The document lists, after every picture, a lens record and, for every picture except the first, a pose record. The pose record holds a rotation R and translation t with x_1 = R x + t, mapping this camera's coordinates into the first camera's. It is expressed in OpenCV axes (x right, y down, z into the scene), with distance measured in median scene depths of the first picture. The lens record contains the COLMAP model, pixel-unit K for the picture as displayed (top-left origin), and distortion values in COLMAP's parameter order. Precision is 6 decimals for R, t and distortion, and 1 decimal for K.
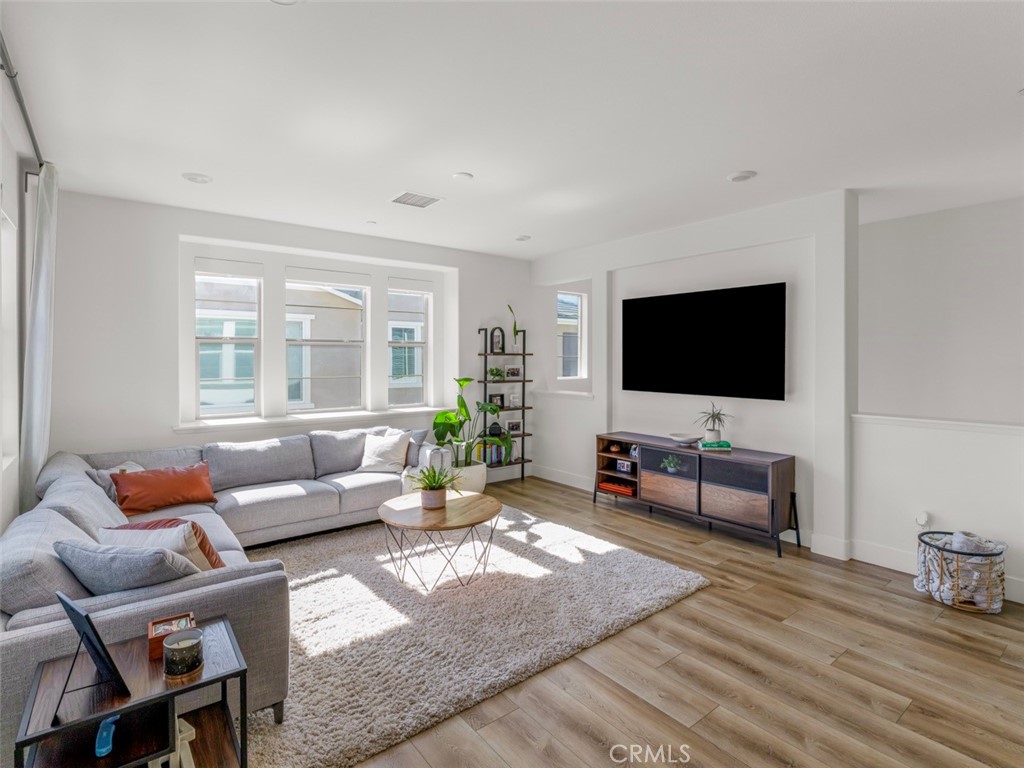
lens RADIAL K [[516.4, 0, 511.8], [0, 516.4, 364.8], [0, 0, 1]] dist [-0.001476, -0.000719]
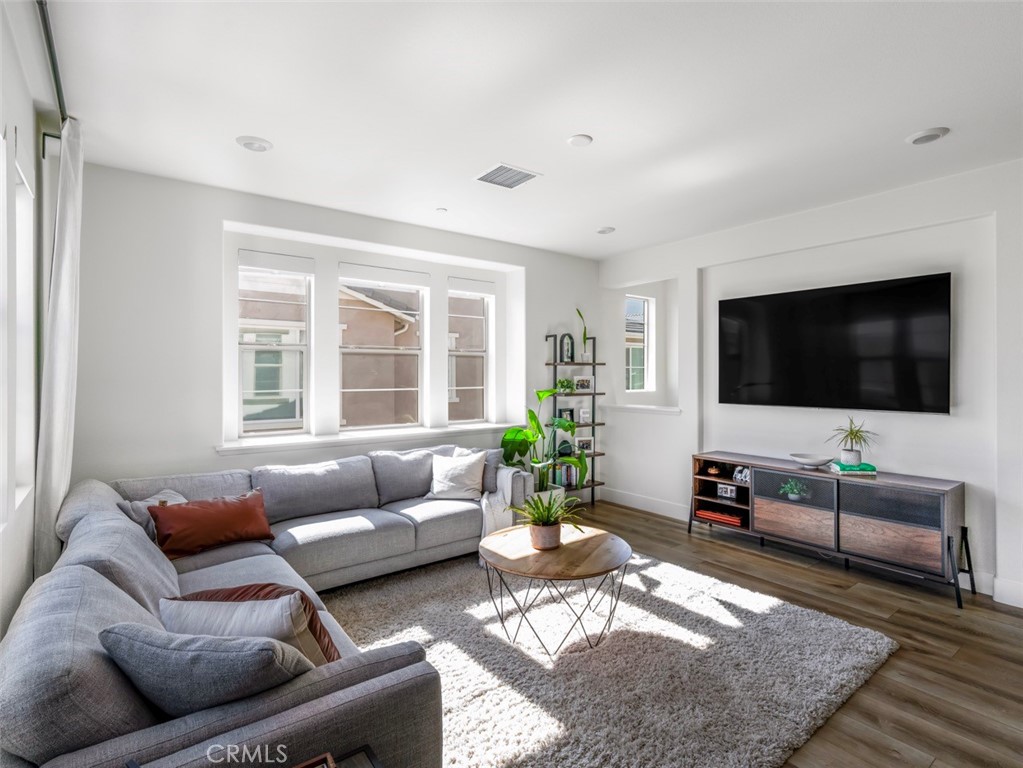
lens RADIAL K [[517.3, 0, 513.9], [0, 517.3, 376.2], [0, 0, 1]] dist [0.012775, 0.000436]
pose [[0.999954, -0.002333, -0.009317, -0.163289], [0.002245, 0.999952, -0.009502, 0.013269], [0.009339, 0.009481, 0.999911, 0.154854]]
